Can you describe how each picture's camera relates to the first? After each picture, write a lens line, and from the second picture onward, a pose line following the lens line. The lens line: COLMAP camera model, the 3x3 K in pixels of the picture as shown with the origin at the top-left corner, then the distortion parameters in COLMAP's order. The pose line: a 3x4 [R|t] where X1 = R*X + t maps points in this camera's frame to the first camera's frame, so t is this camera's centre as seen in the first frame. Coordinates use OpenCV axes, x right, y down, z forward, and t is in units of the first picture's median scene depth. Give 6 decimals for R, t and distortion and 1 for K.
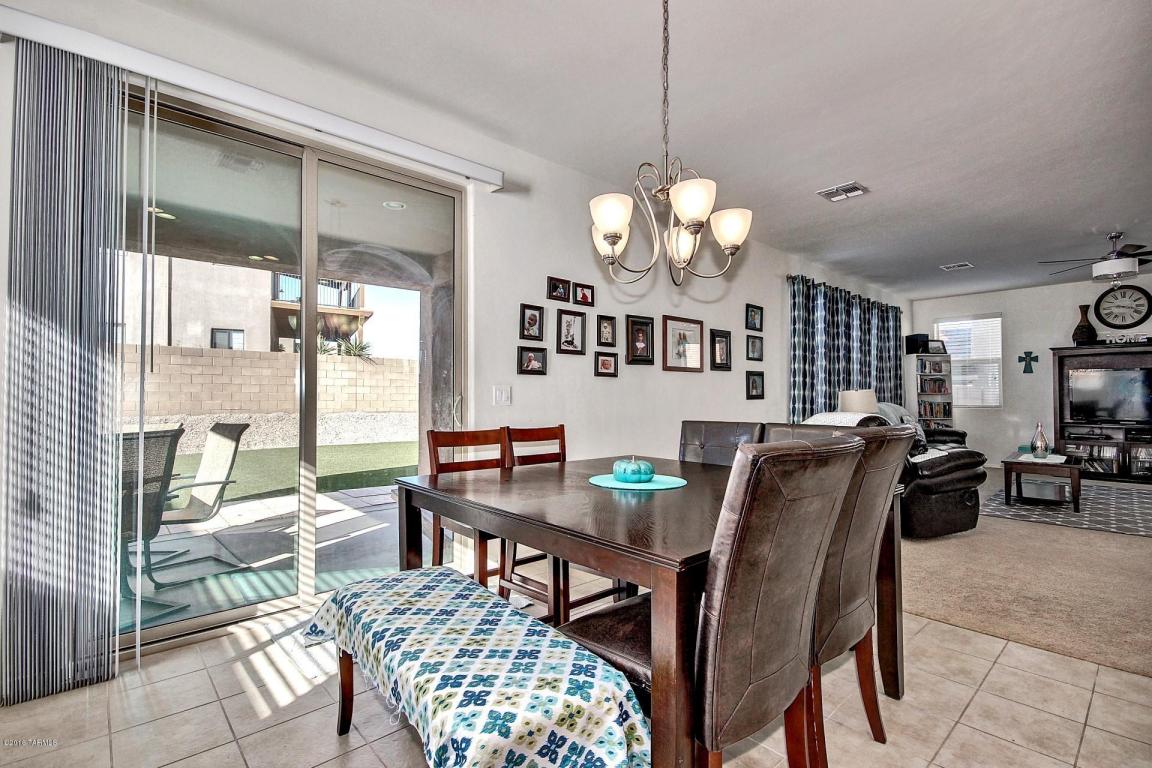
lens RADIAL K [[533.2, 0, 576.0], [0, 533.2, 384.0], [0, 0, 1]] dist [0.000493, -0.001065]
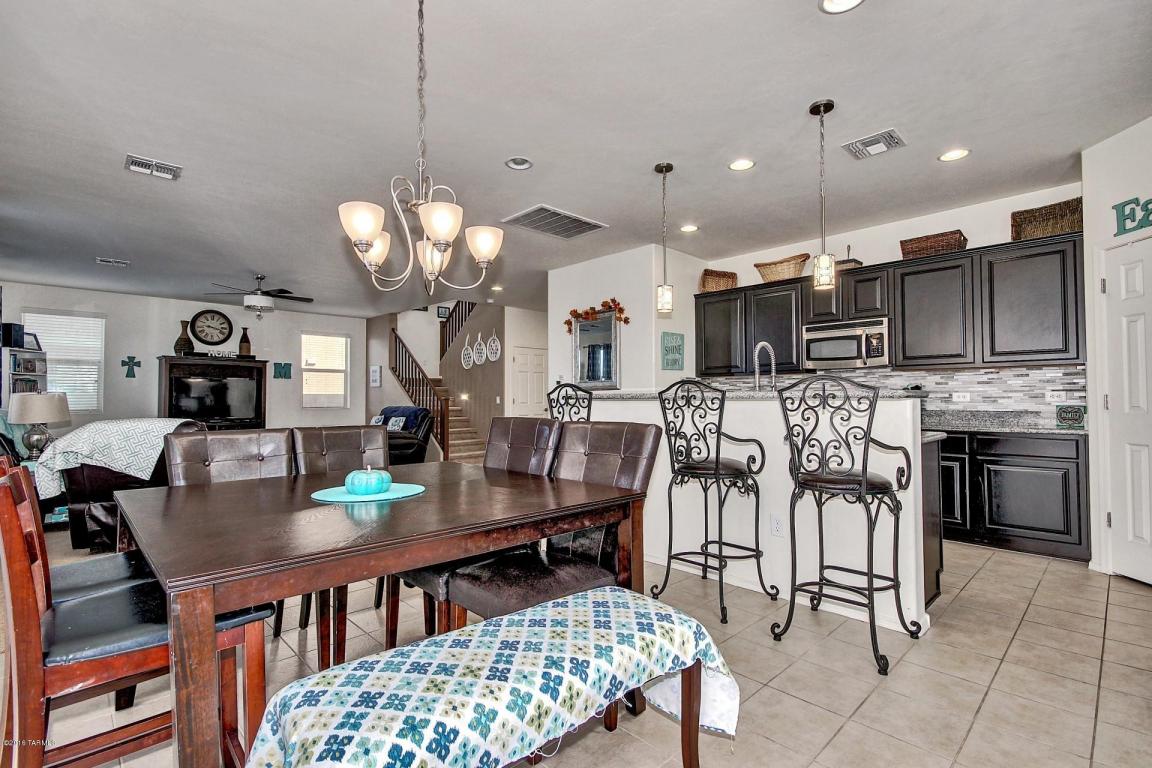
lens RADIAL K [[530.9, 0, 581.2], [0, 530.9, 386.3], [0, 0, 1]] dist [0.001207, -0.000554]
pose [[-0.036253, 0.025347, 0.999021, -0.398518], [-0.023459, 0.999381, -0.026207, 0.006342], [-0.999067, -0.024386, -0.035636, 0.322163]]
